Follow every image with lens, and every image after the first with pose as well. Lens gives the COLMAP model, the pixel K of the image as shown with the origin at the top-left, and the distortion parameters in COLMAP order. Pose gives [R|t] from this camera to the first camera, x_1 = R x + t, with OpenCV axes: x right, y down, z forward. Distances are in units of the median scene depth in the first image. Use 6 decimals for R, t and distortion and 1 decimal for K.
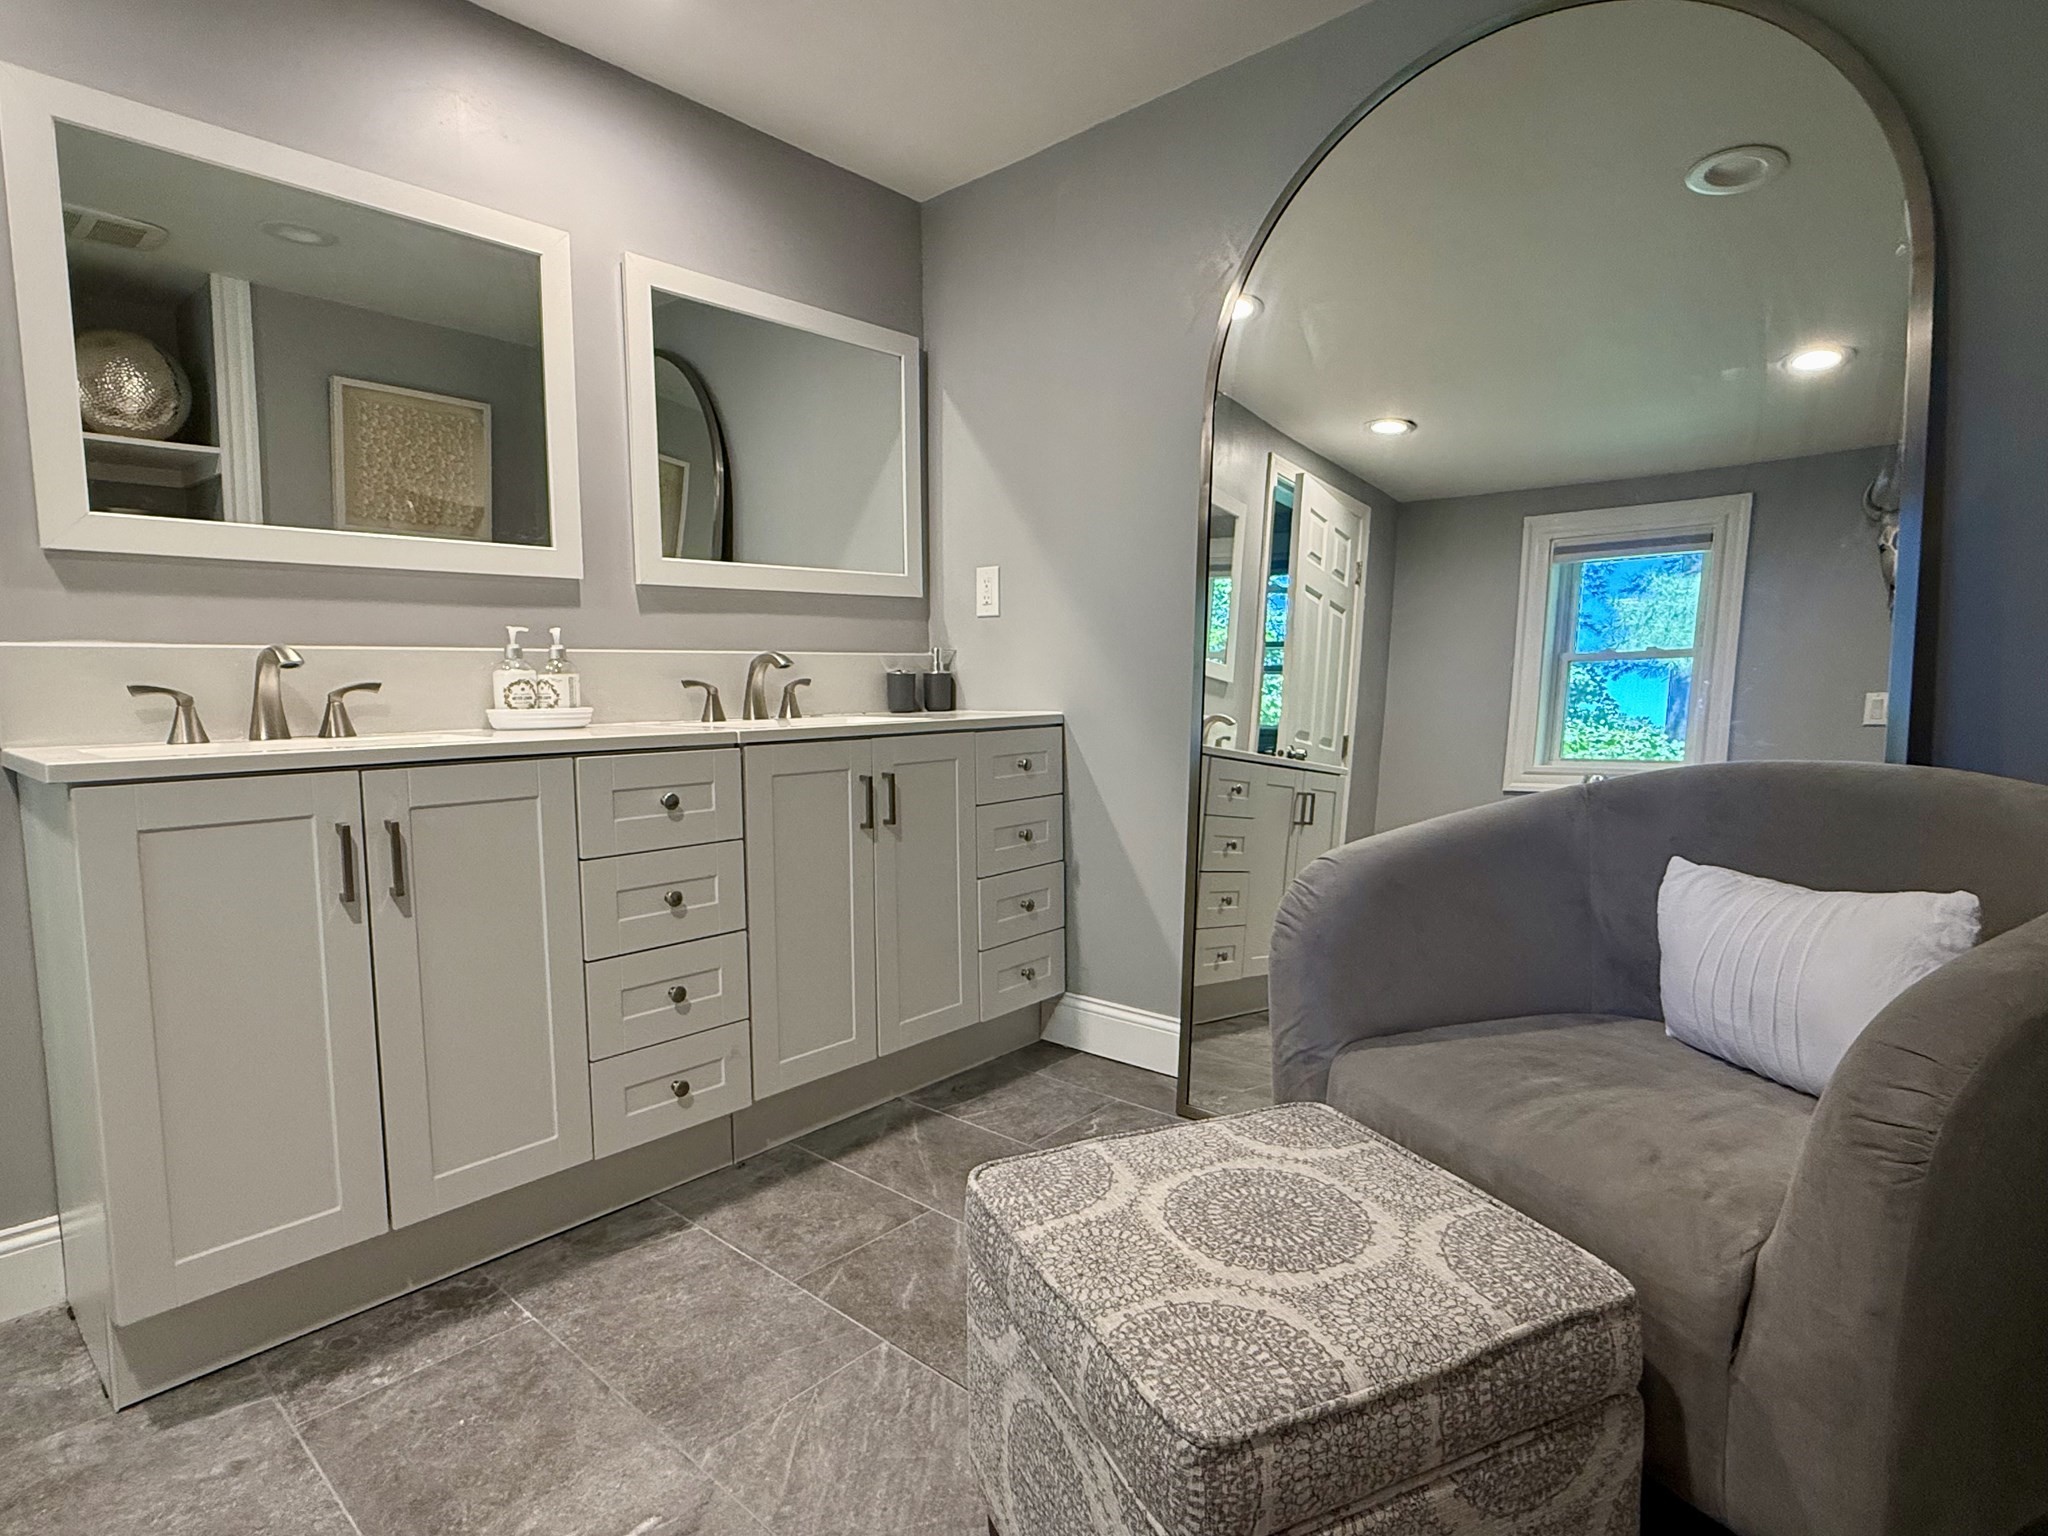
lens RADIAL K [[1067.4, 0, 1024.0], [0, 1067.4, 768.0], [0, 0, 1]] dist [0.001011, -0.000187]
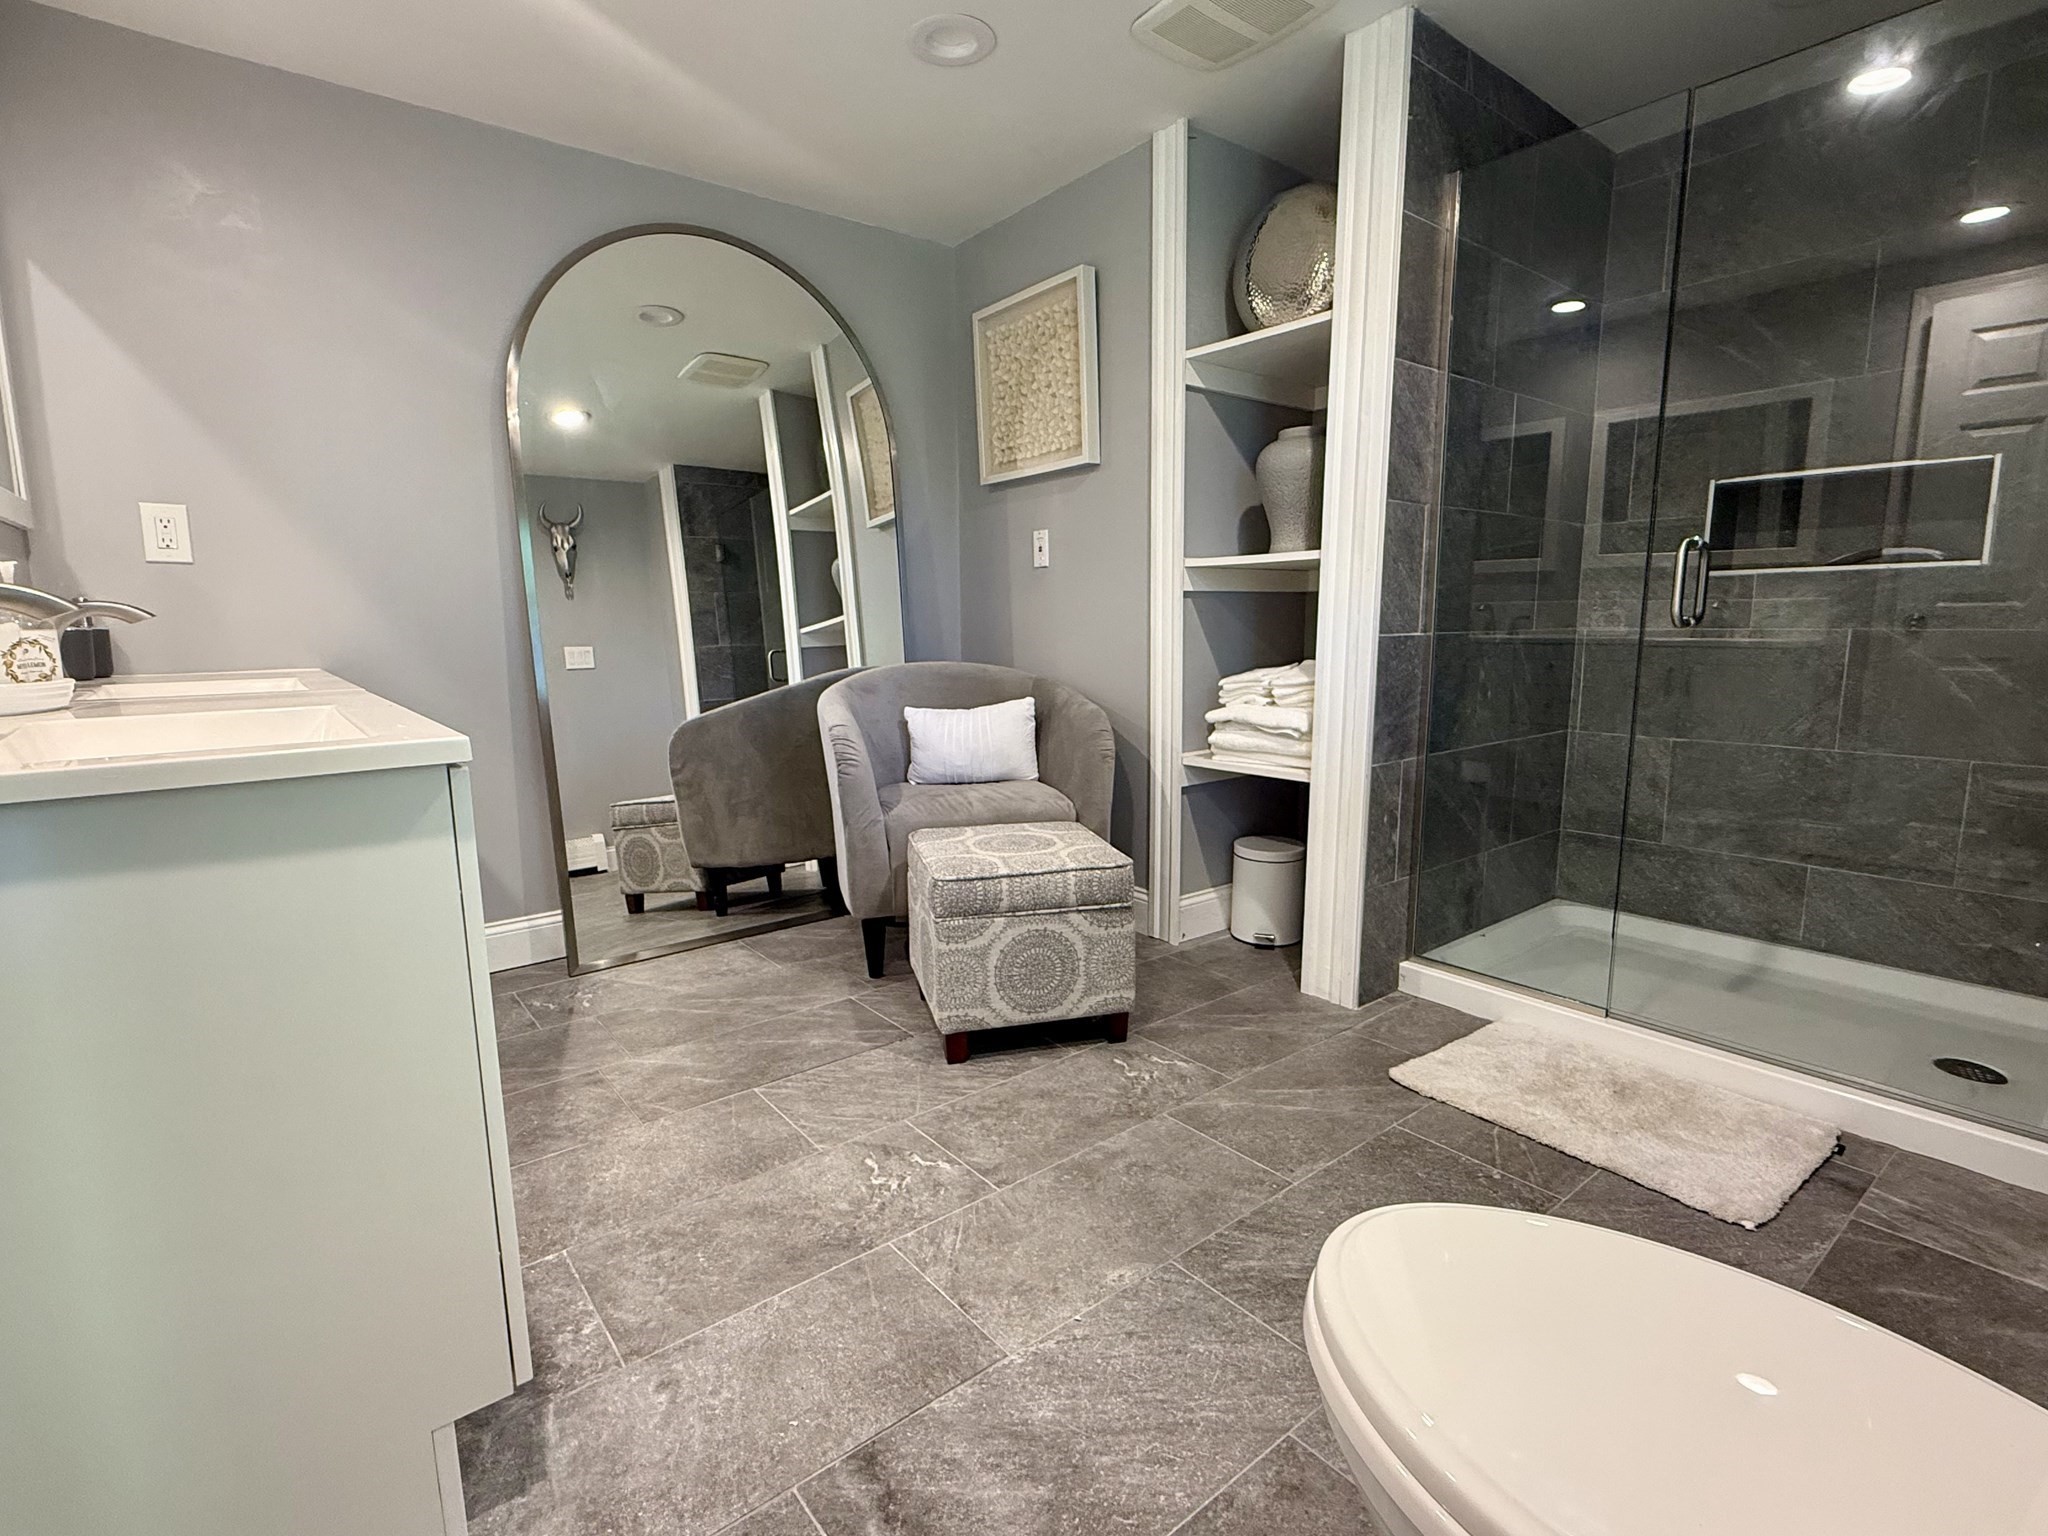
lens RADIAL K [[958.4, 0, 1024.0], [0, 958.4, 768.0], [0, 0, 1]] dist [-0.001356, -0.000507]
pose [[0.168036, -0.144142, 0.975186, -1.395868], [0.095306, 0.986993, 0.129465, -0.029564], [-0.981163, 0.071187, 0.179588, 0.410248]]
